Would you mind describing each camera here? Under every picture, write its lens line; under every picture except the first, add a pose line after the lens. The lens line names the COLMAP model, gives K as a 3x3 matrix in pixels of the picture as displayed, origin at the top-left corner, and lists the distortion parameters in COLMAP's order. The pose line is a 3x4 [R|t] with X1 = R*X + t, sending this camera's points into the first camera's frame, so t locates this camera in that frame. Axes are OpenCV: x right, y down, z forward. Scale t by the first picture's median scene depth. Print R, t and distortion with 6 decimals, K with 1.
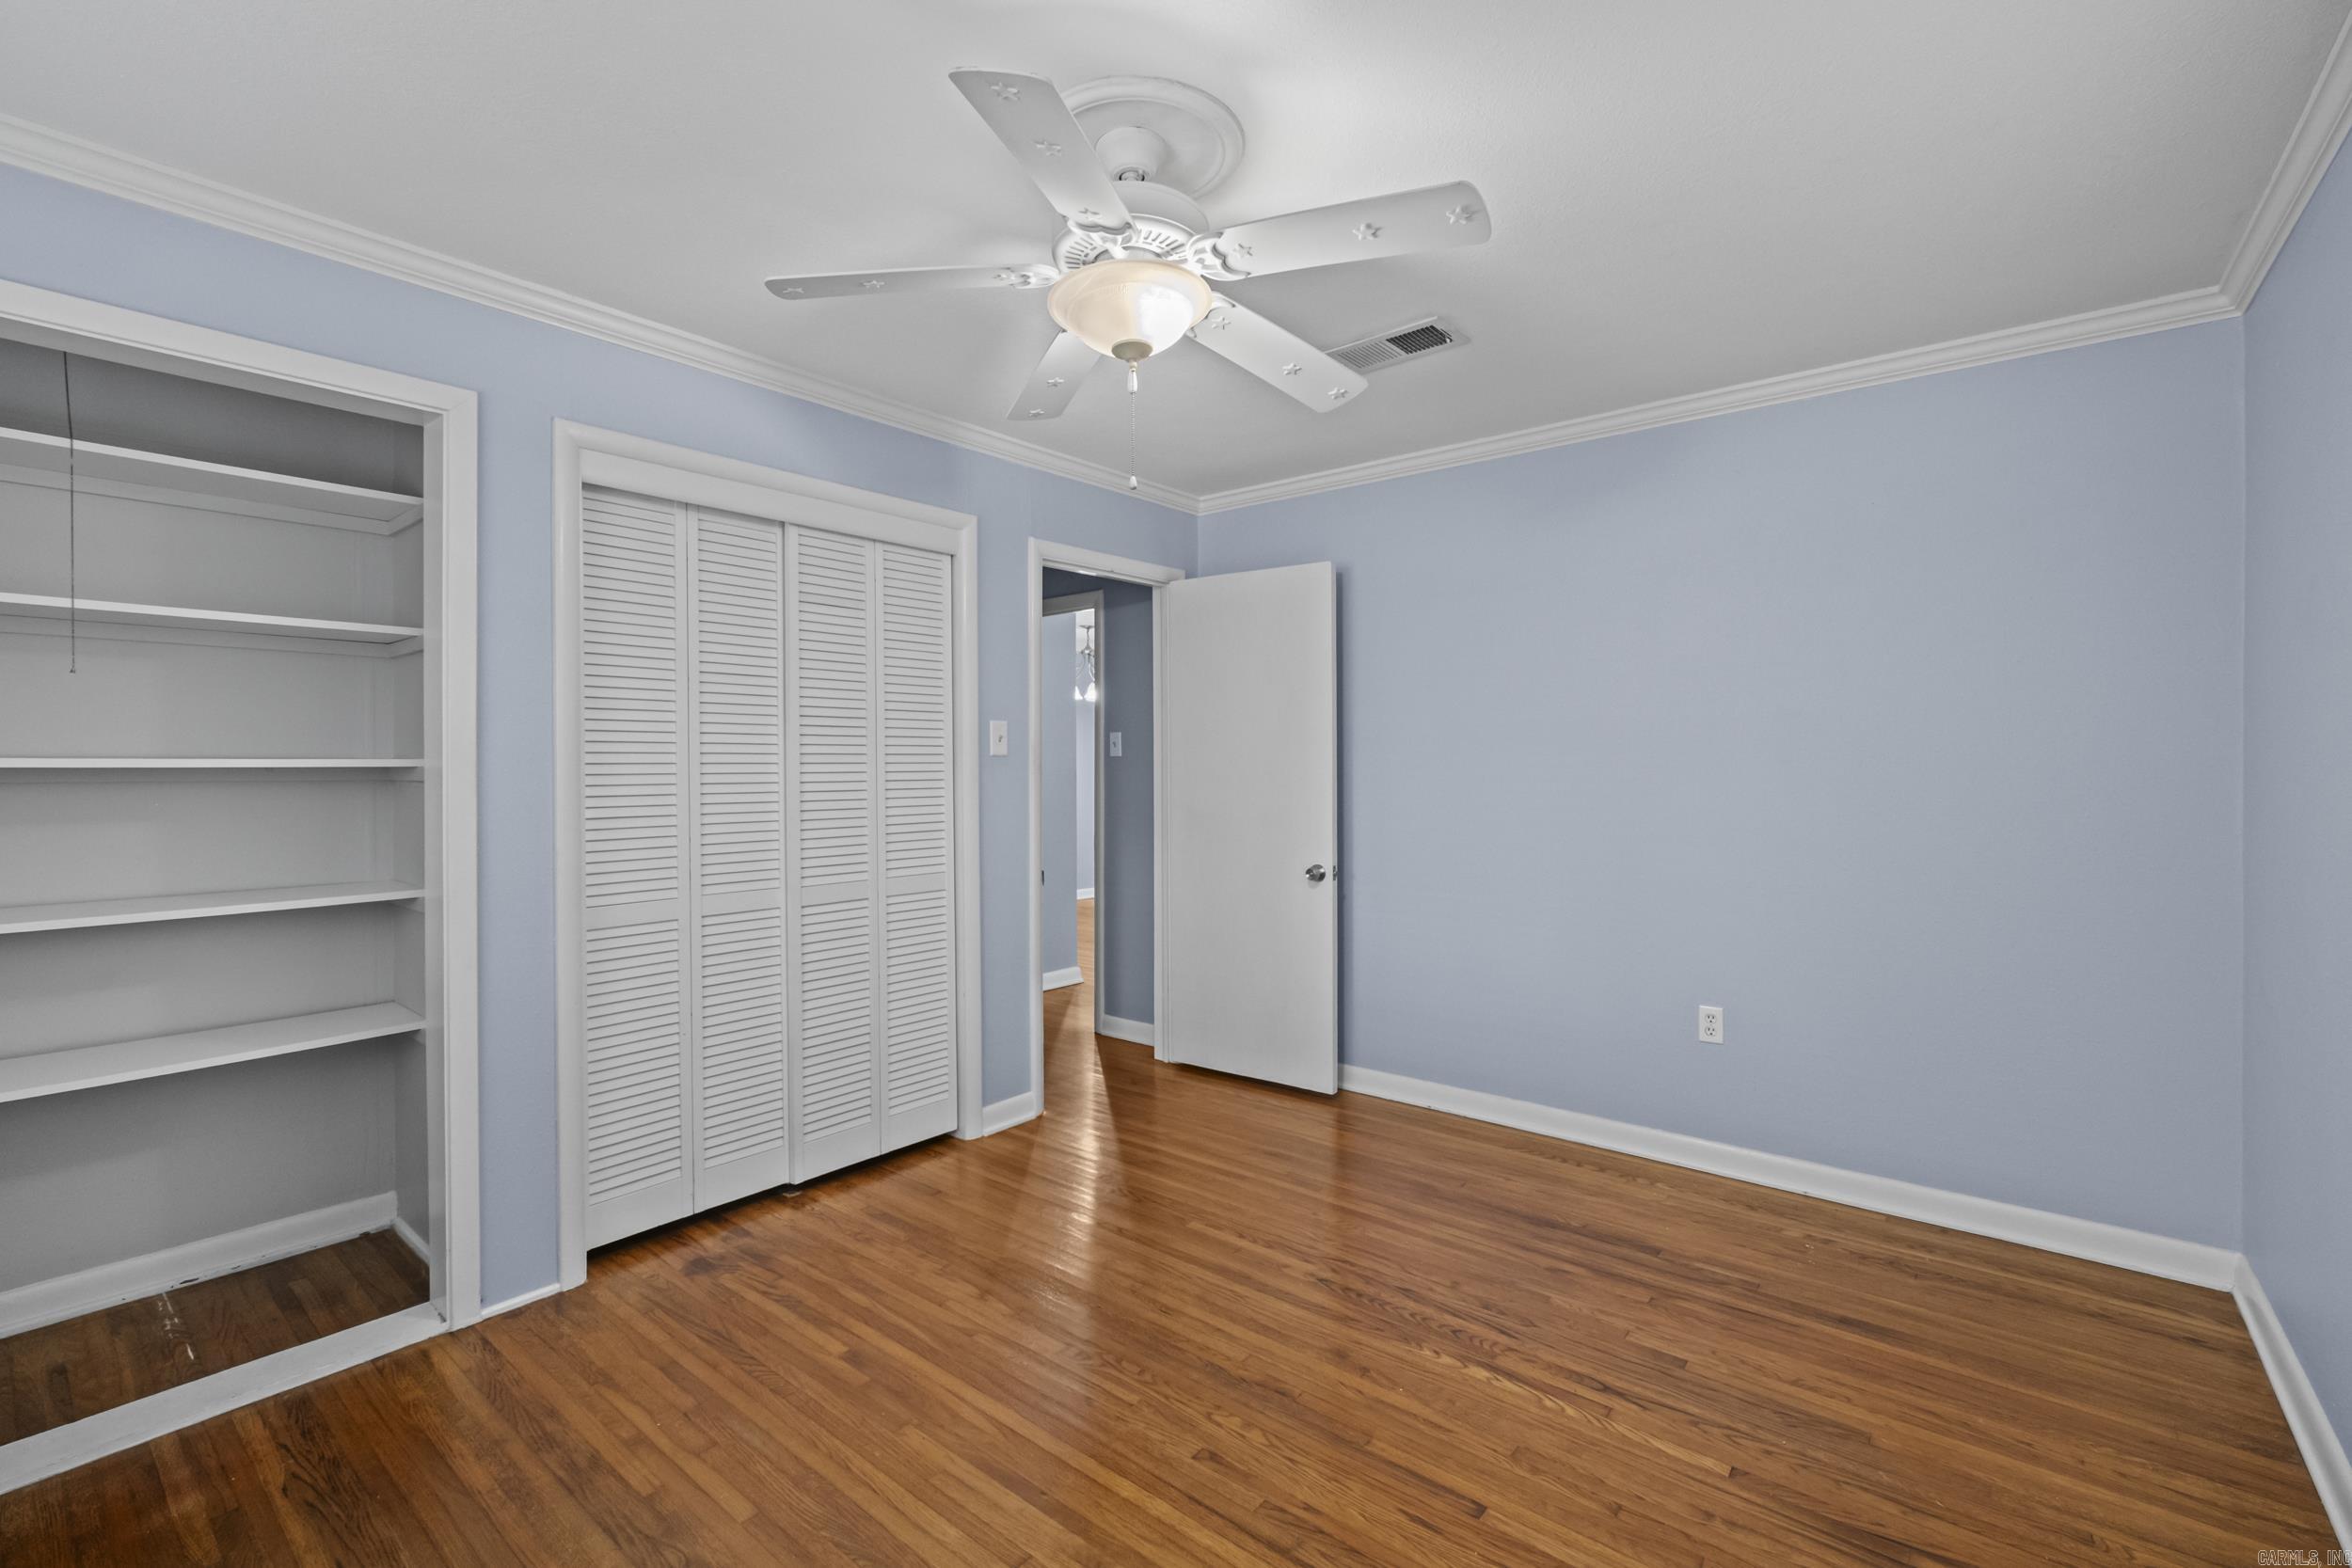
lens RADIAL K [[1021.2, 0, 1176.0], [0, 1021.2, 772.7], [0, 0, 1]] dist [-0.006952, 0.000524]
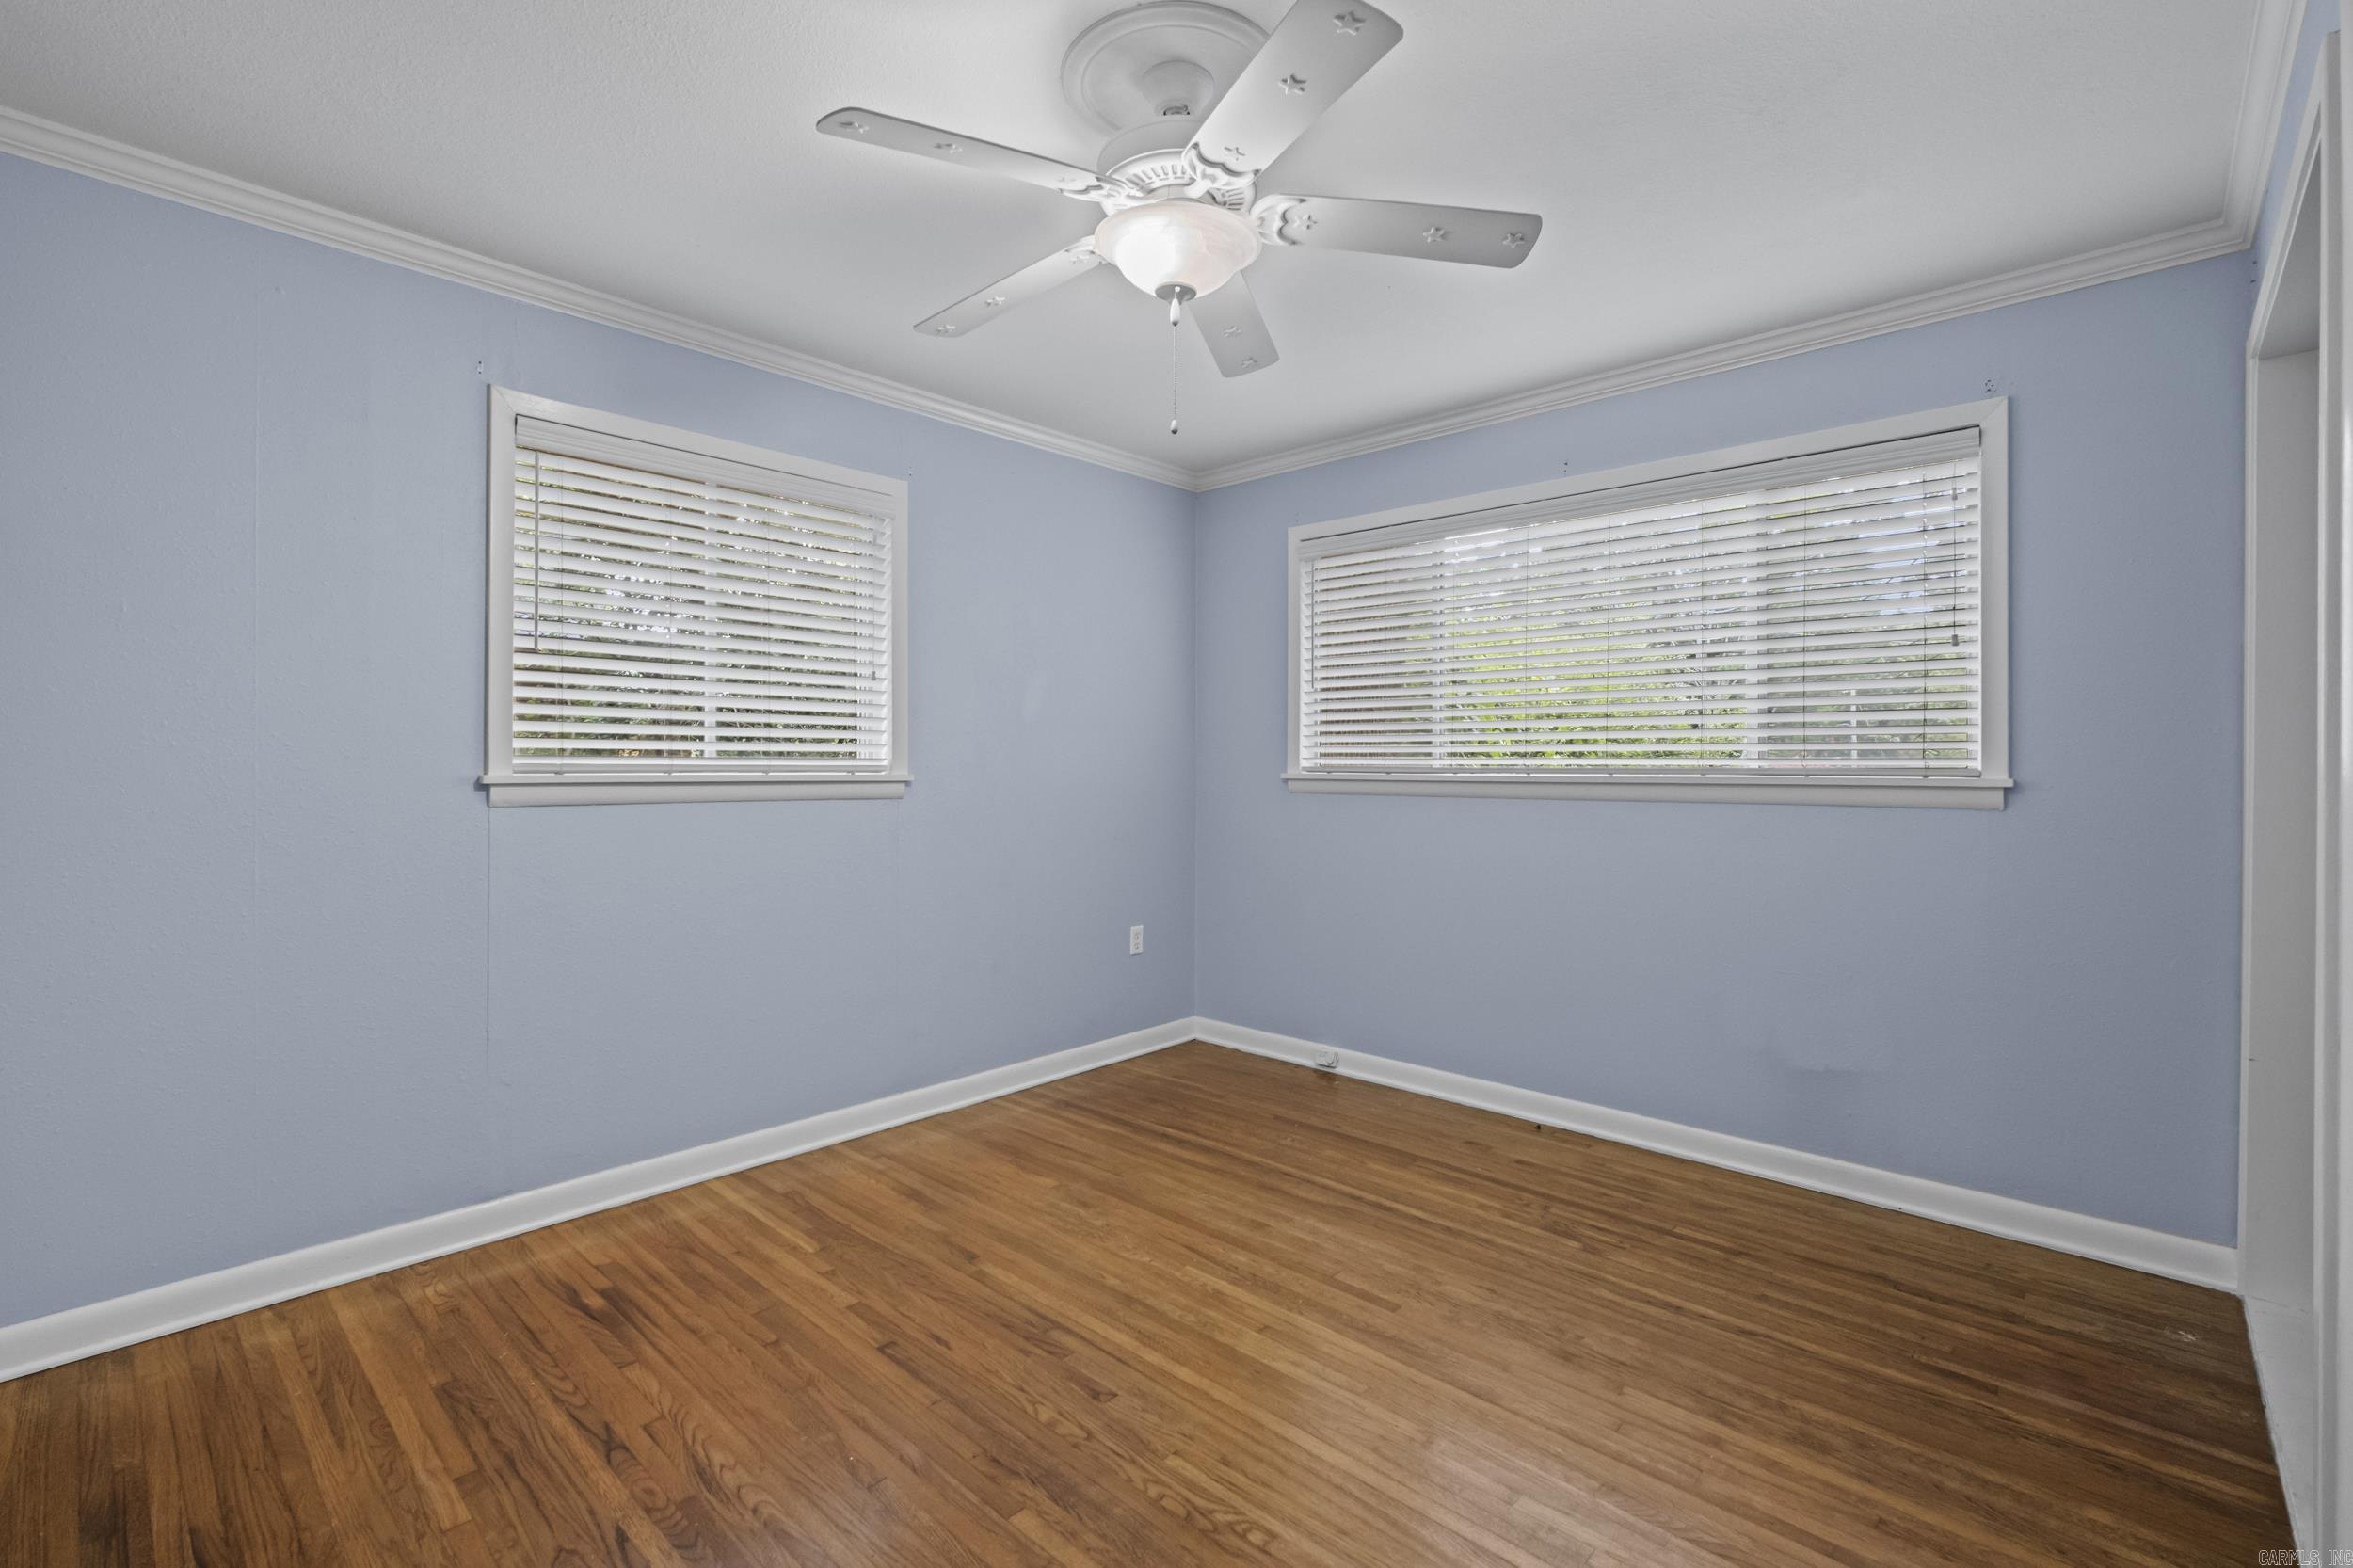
lens RADIAL K [[1021.8, 0, 1176.6], [0, 1021.8, 771.2], [0, 0, 1]] dist [-0.006952, 0.000524]
pose [[-0.997830, -0.000429, 0.065839, -0.102954], [0.000887, 0.999801, 0.019949, 0.029722], [-0.065834, 0.019964, -0.997631, 1.877906]]
